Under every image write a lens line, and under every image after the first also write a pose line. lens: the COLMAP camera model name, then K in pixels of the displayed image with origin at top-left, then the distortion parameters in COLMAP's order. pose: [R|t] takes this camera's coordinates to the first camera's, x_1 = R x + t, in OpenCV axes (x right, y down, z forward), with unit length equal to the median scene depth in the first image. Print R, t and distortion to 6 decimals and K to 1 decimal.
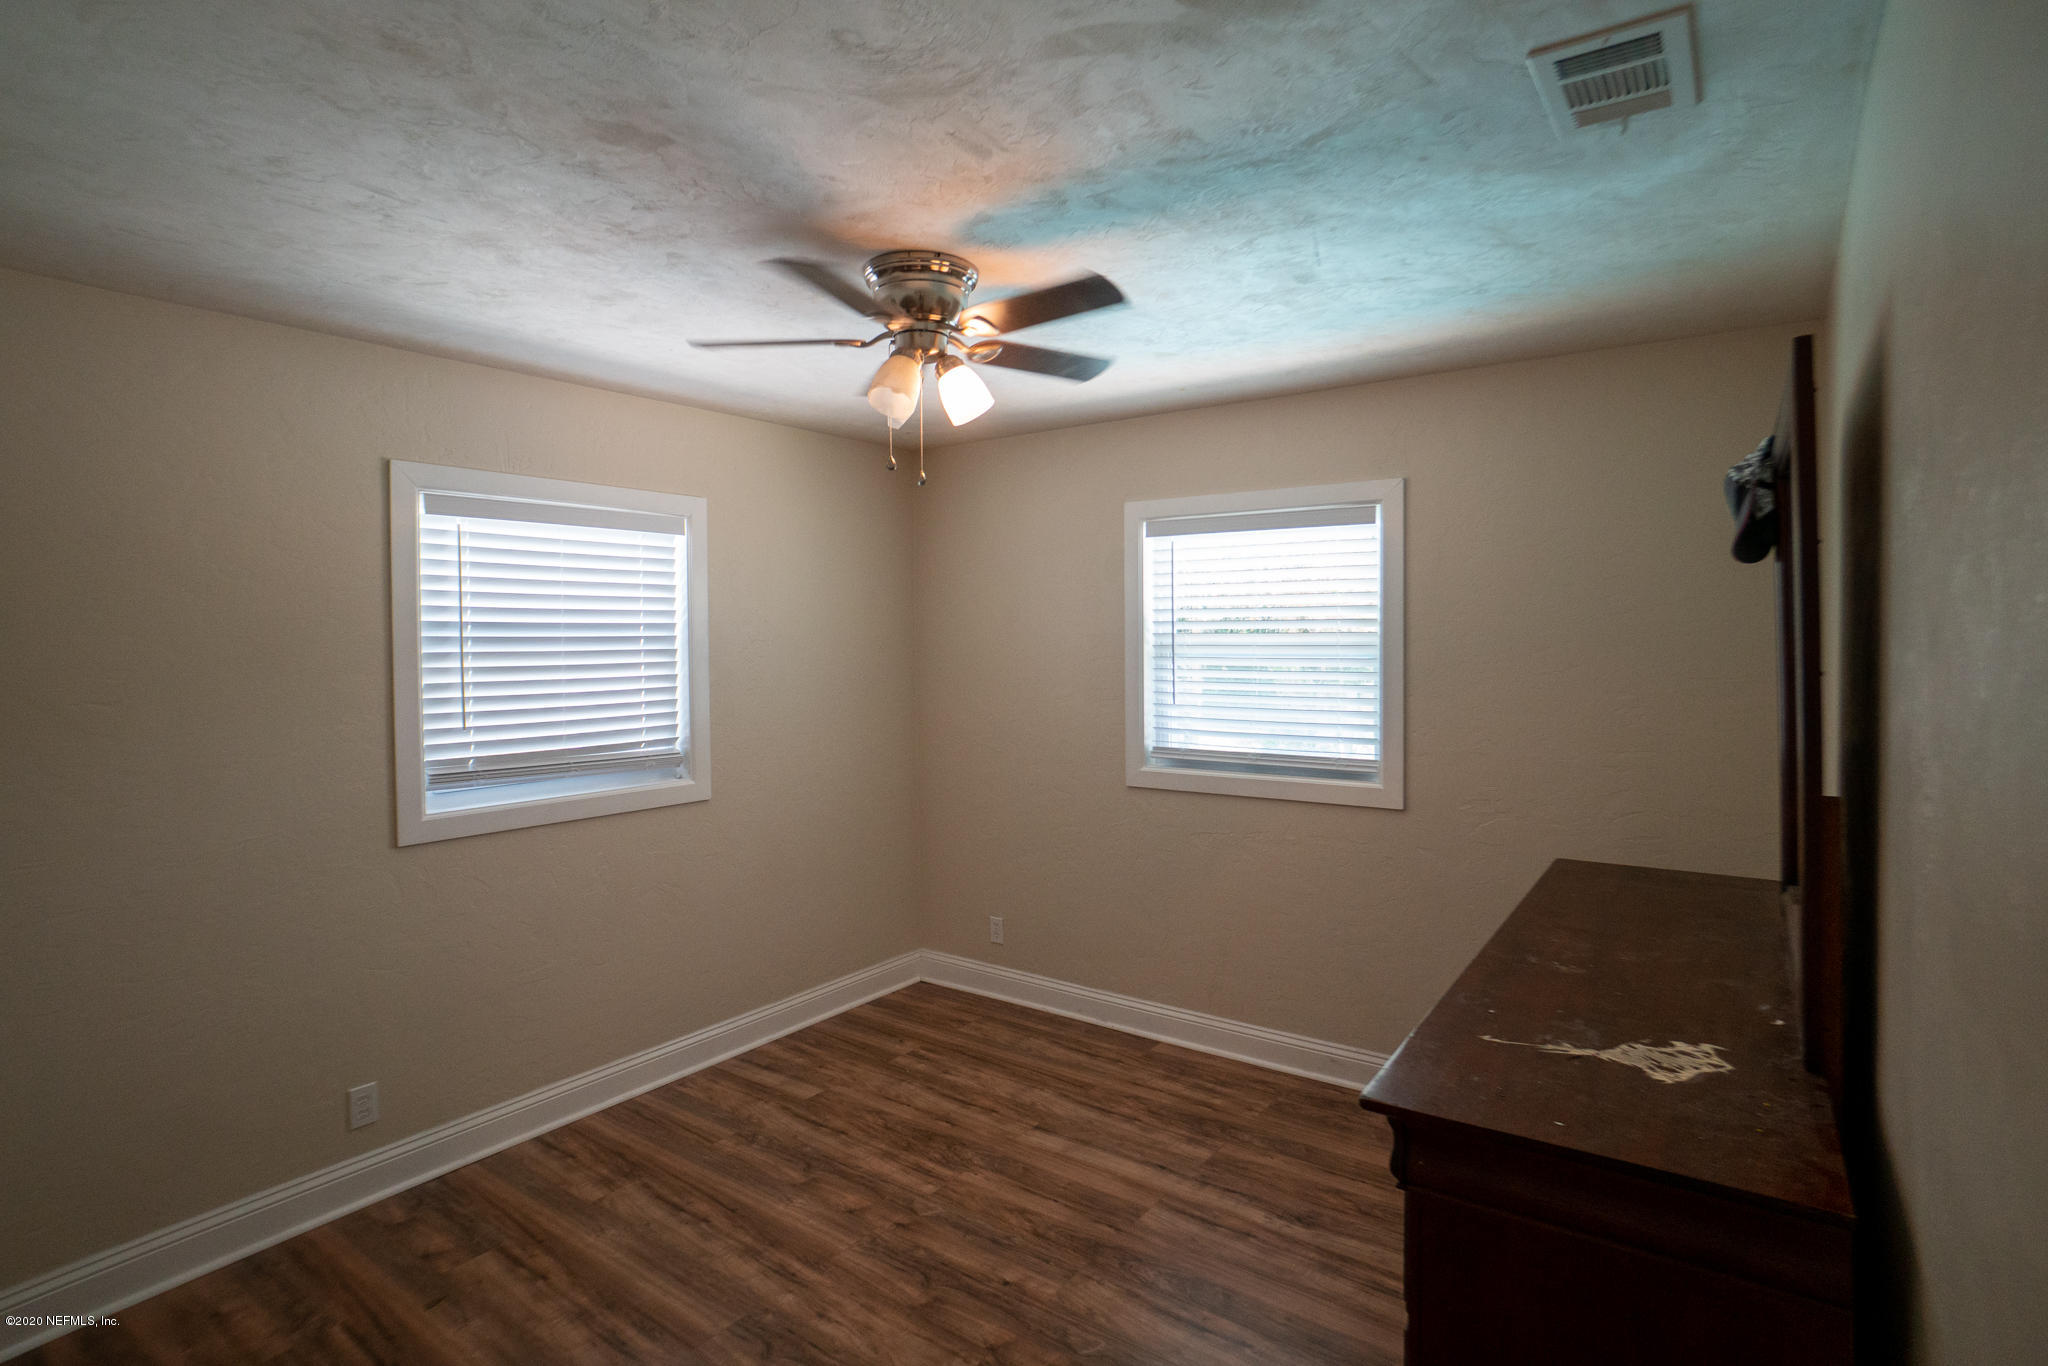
lens RADIAL K [[999.6, 0, 1051.8], [0, 999.6, 652.6], [0, 0, 1]] dist [-0.043245, 0.017140]
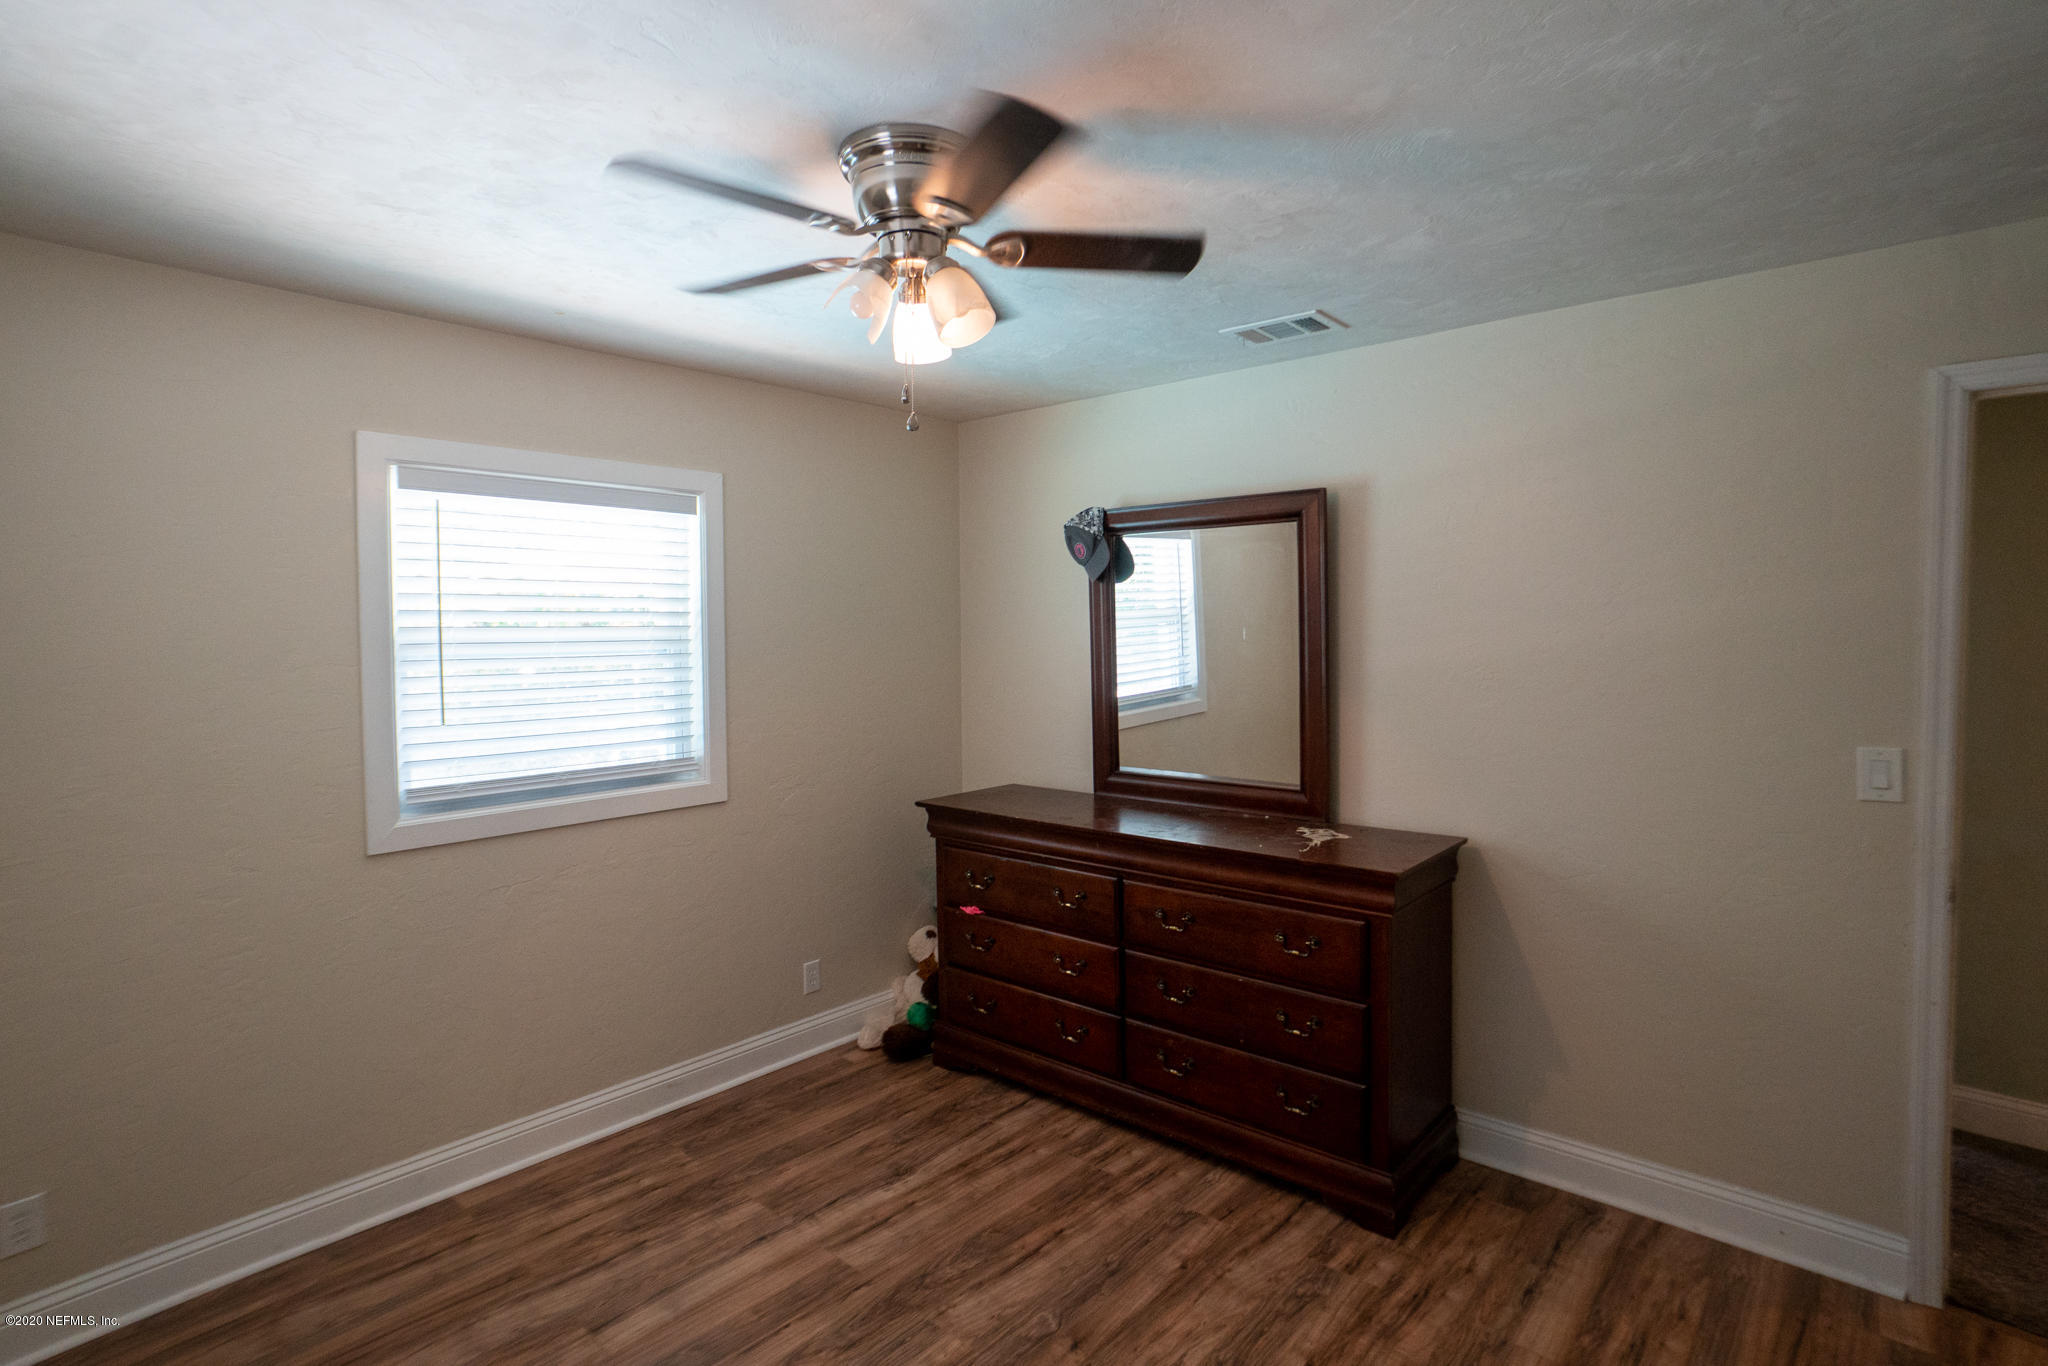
lens RADIAL K [[1008.1, 0, 1041.9], [0, 1008.1, 655.7], [0, 0, 1]] dist [-0.042983, 0.023863]
pose [[0.114294, -0.026564, 0.993092, -0.618835], [0.021521, 0.999474, 0.024258, -0.008047], [-0.993214, 0.018599, 0.114806, 0.556015]]
